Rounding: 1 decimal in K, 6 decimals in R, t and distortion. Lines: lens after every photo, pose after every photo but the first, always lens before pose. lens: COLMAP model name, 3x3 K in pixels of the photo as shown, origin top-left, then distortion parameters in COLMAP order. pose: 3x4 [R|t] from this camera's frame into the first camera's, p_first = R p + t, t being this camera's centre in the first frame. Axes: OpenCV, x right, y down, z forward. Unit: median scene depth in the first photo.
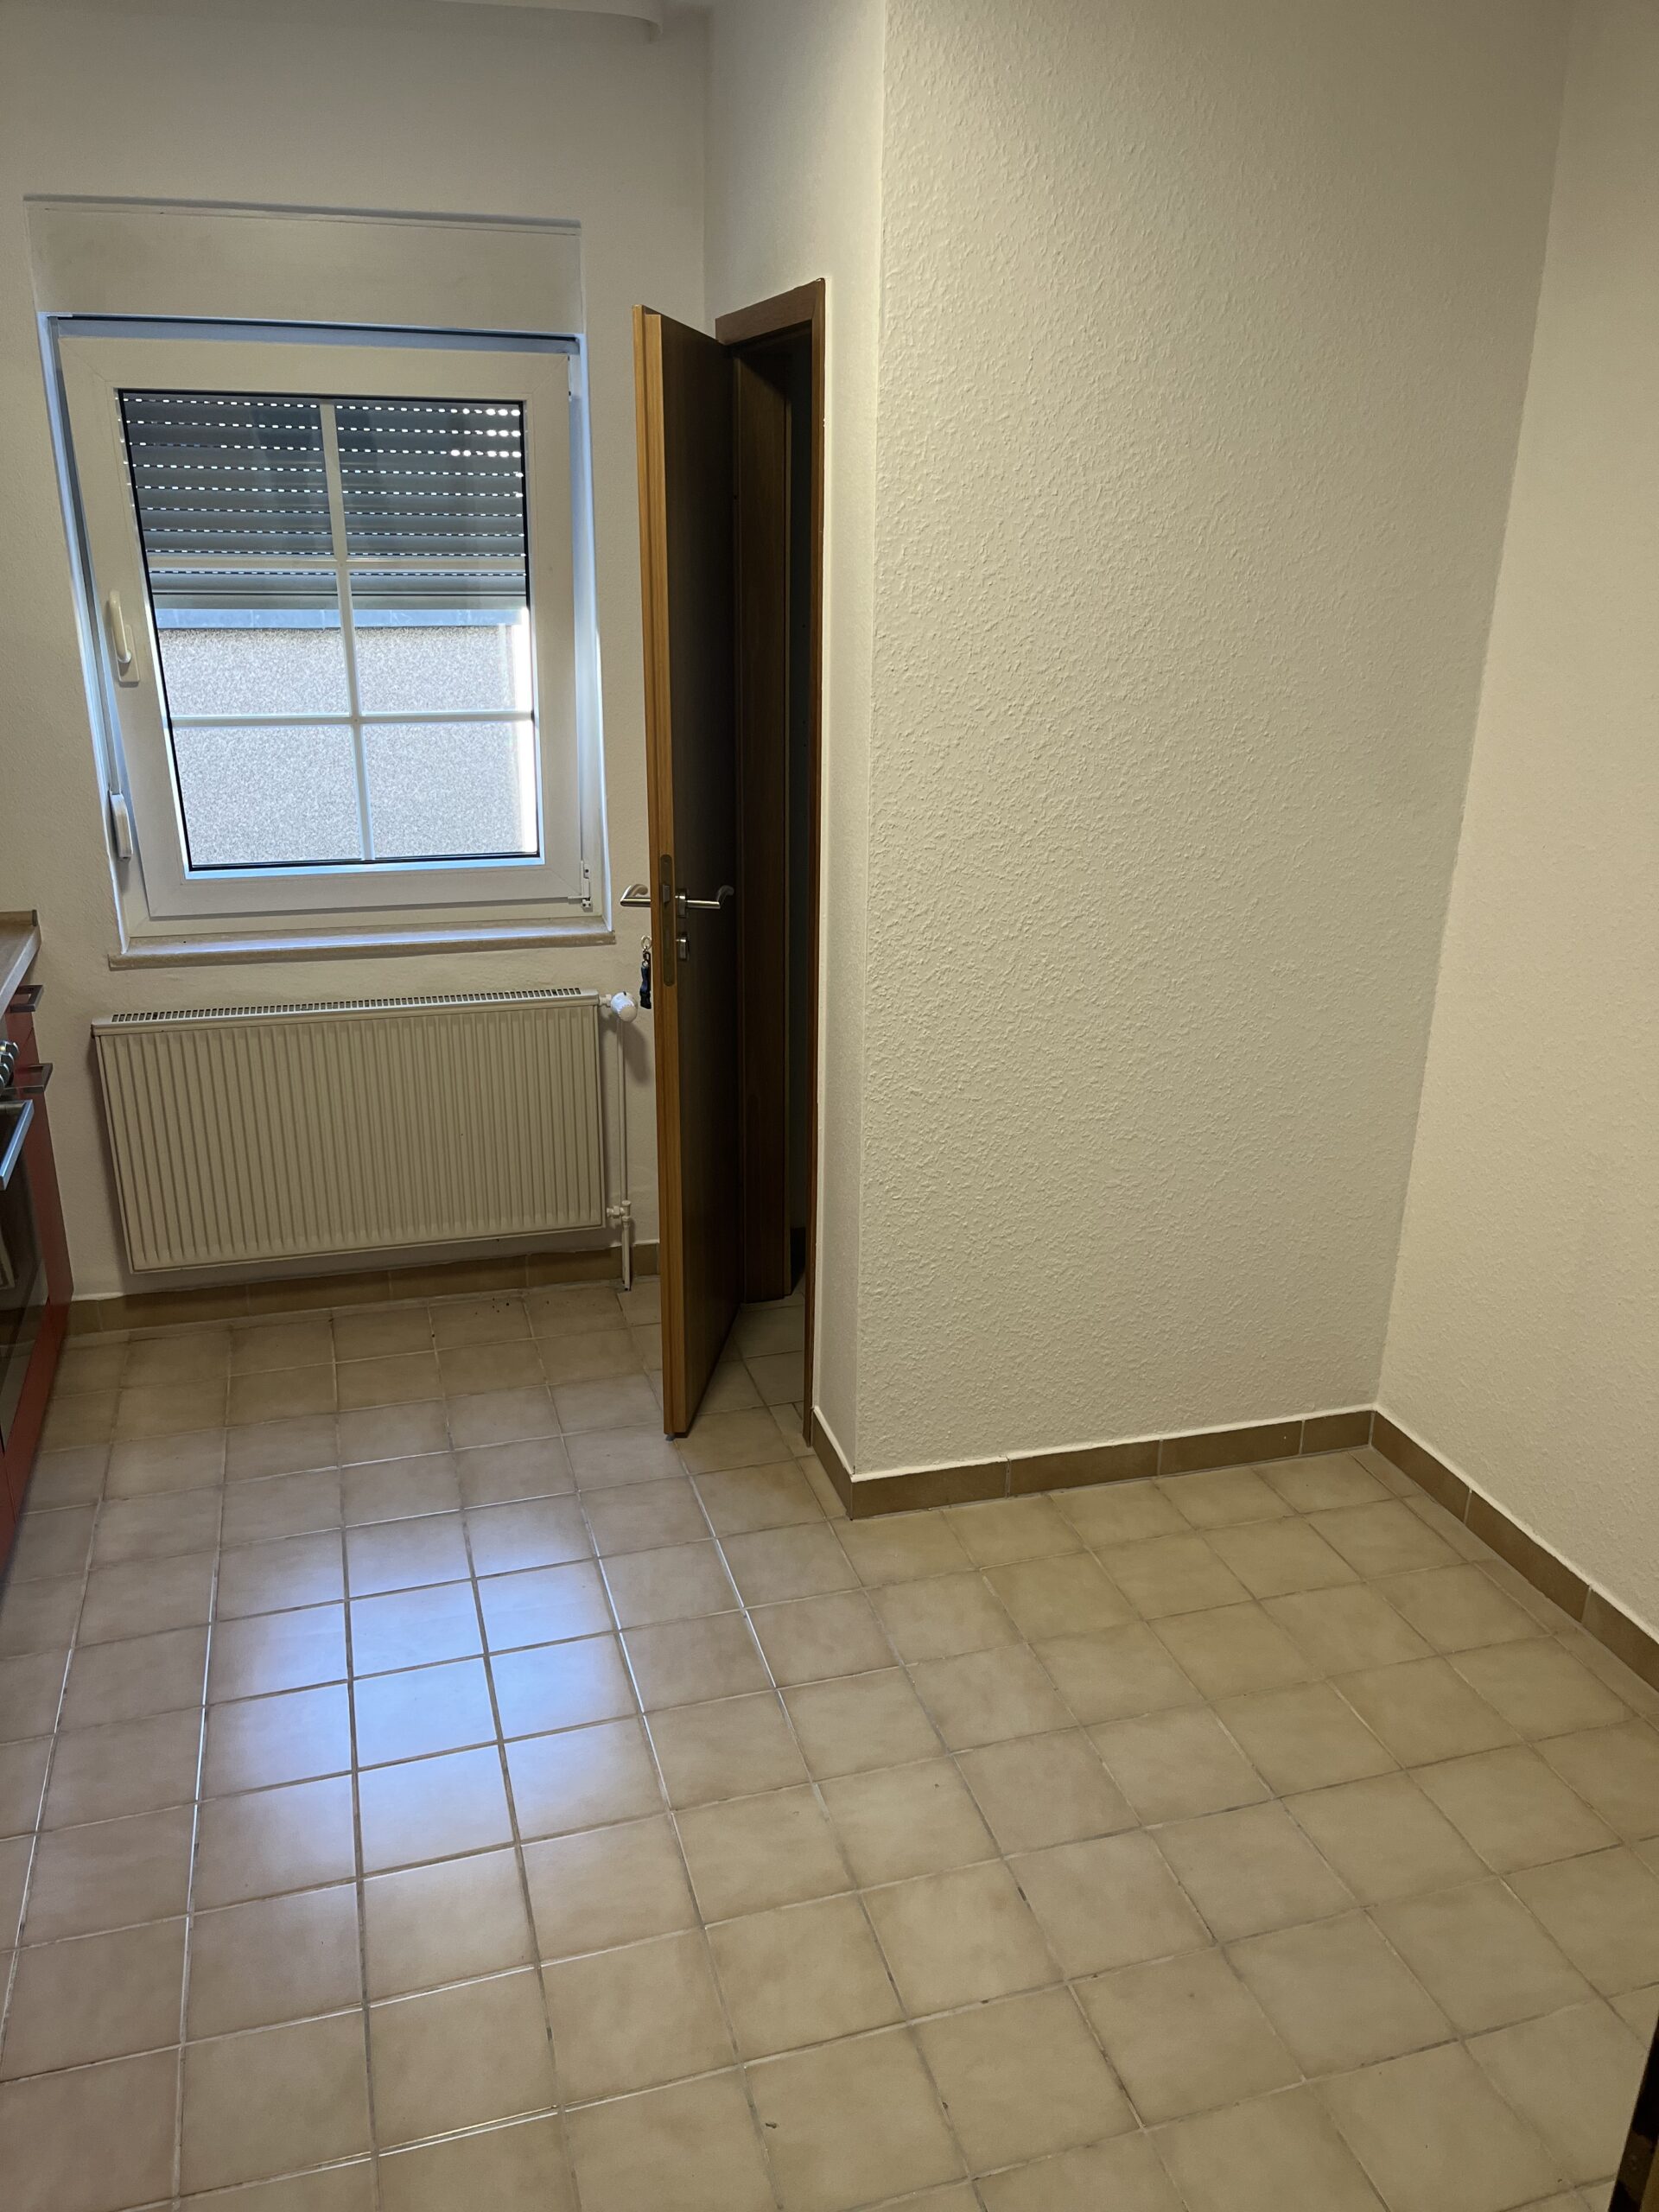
lens RADIAL K [[1683.7, 0, 829.5], [0, 1683.7, 1106.0], [0, 0, 1]] dist [-0.002634, -0.001422]
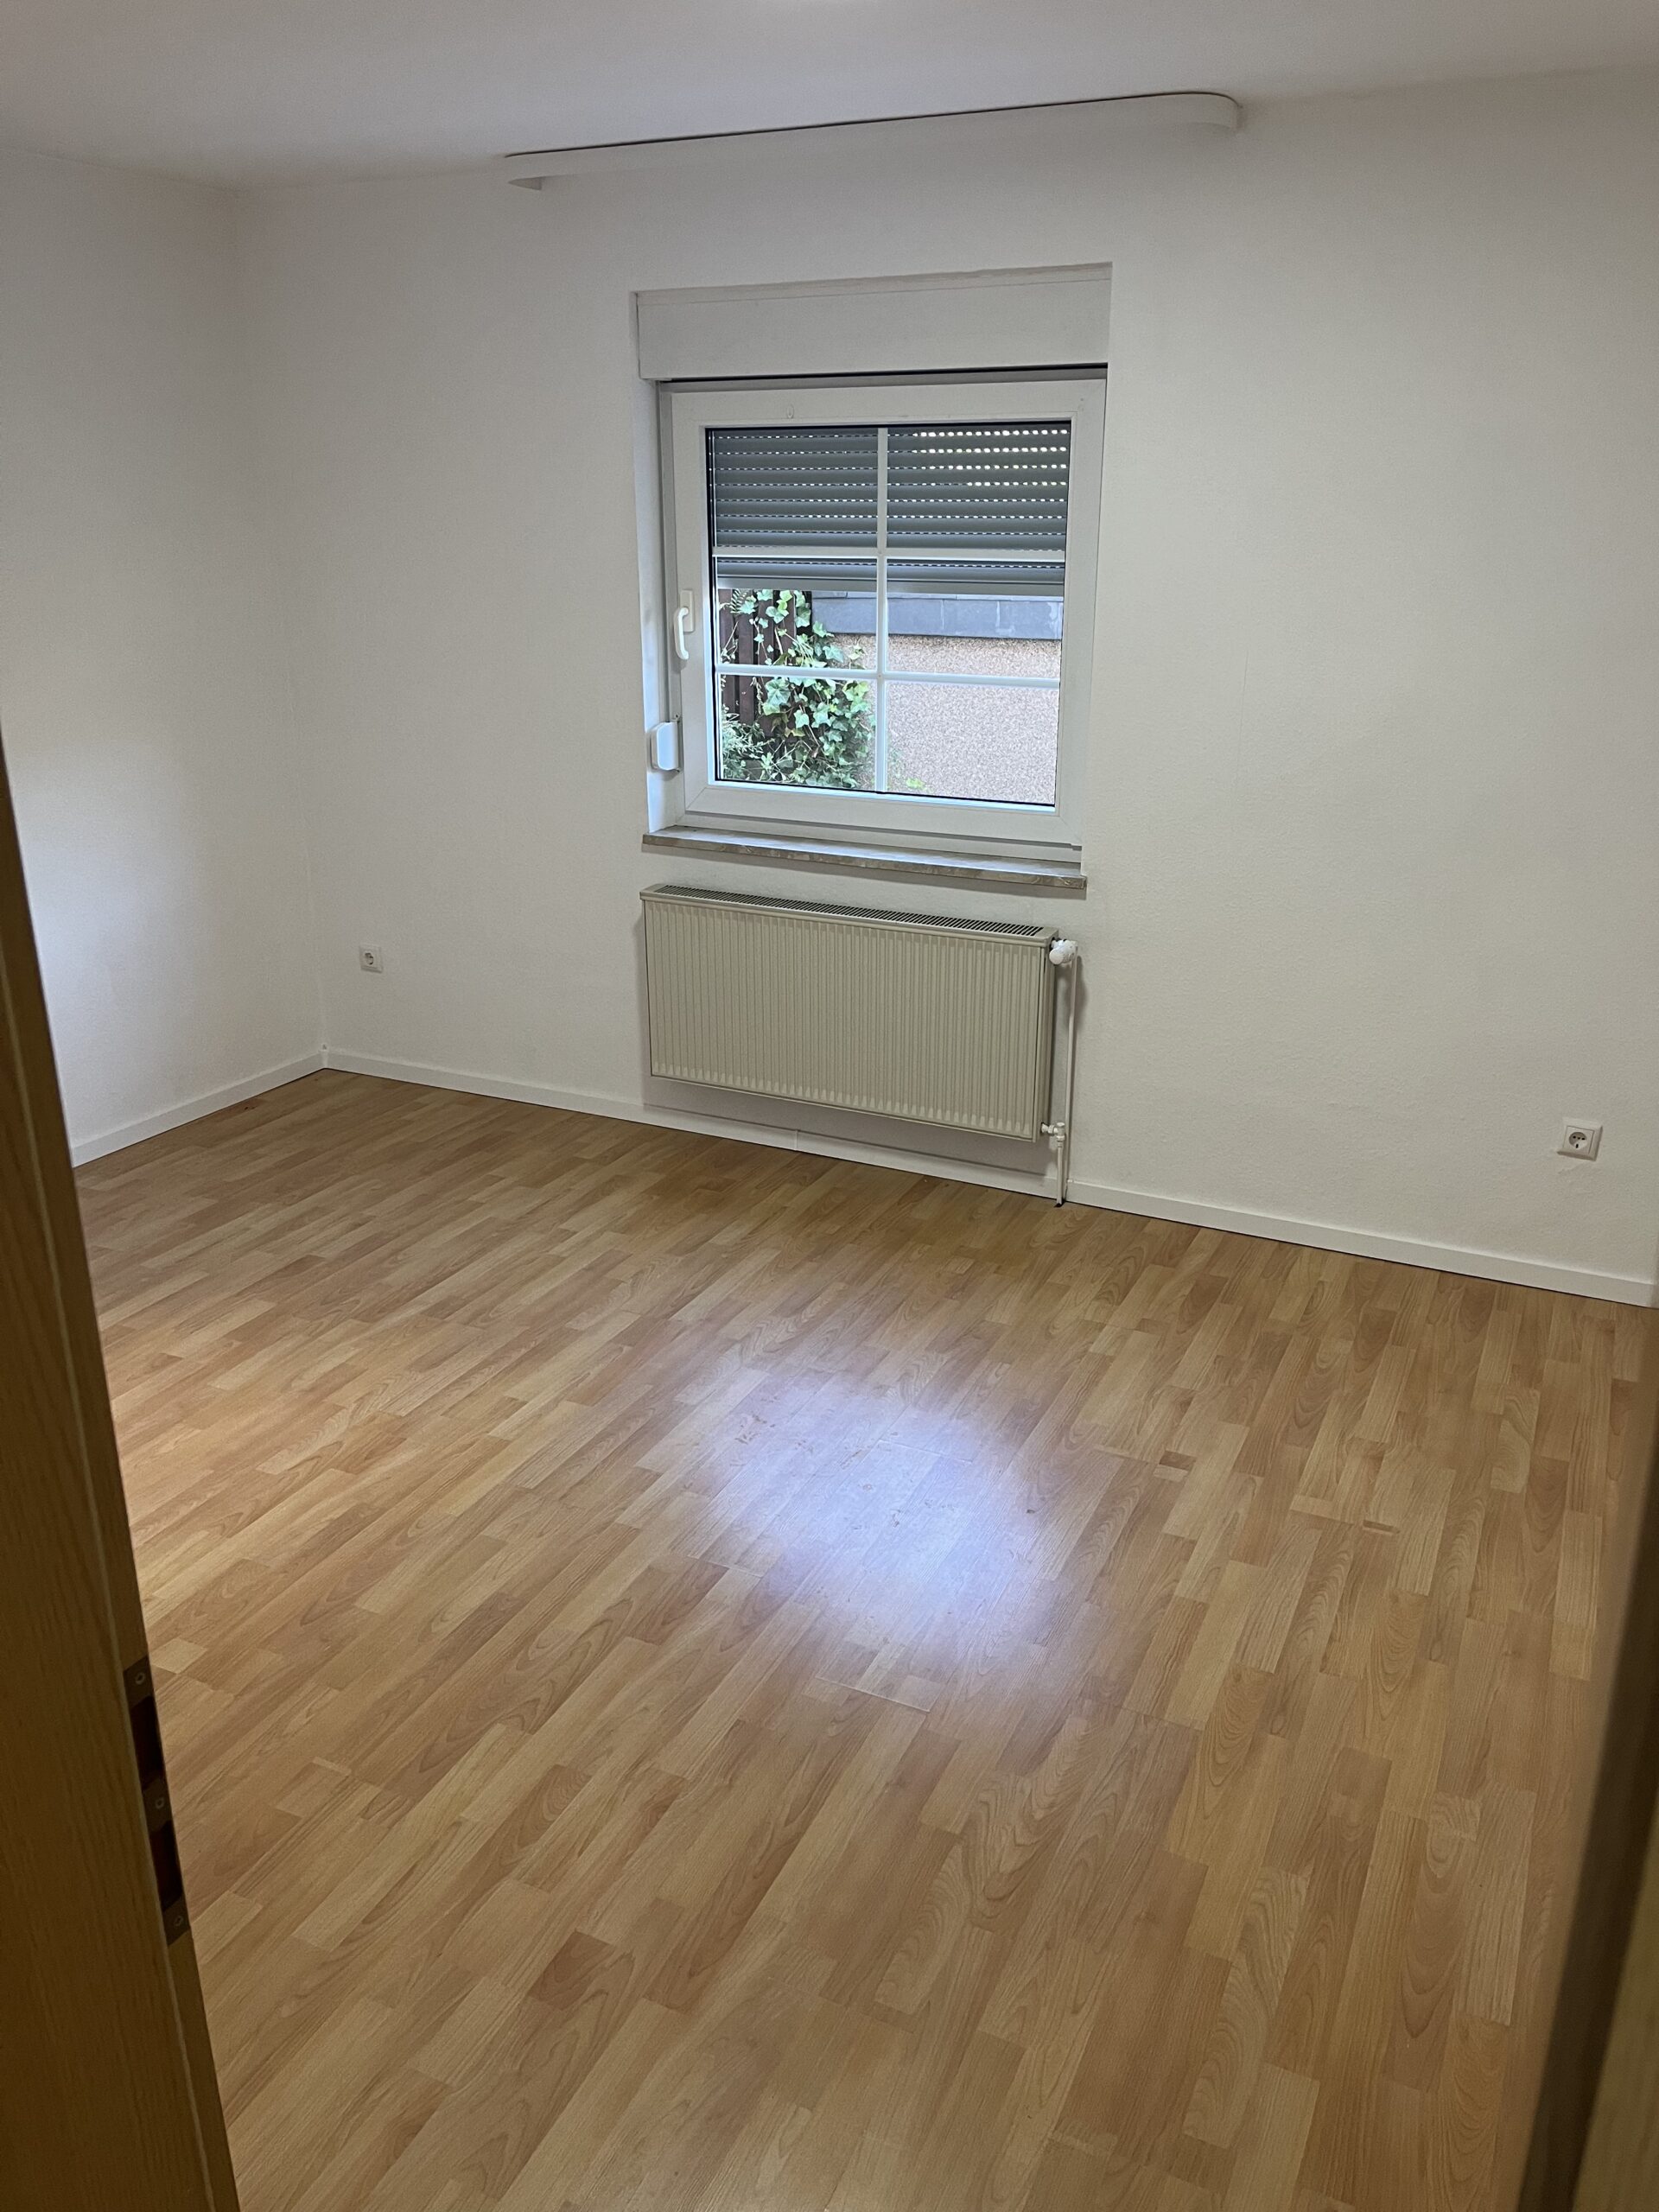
lens RADIAL K [[1683.7, 0, 829.5], [0, 1683.7, 1106.0], [0, 0, 1]] dist [-0.002634, -0.001422]
pose [[0.741824, 0.214072, -0.635508, 0.578102], [-0.221023, 0.972776, 0.069683, 0.000997], [0.633125, 0.088769, 0.768943, 0.035024]]
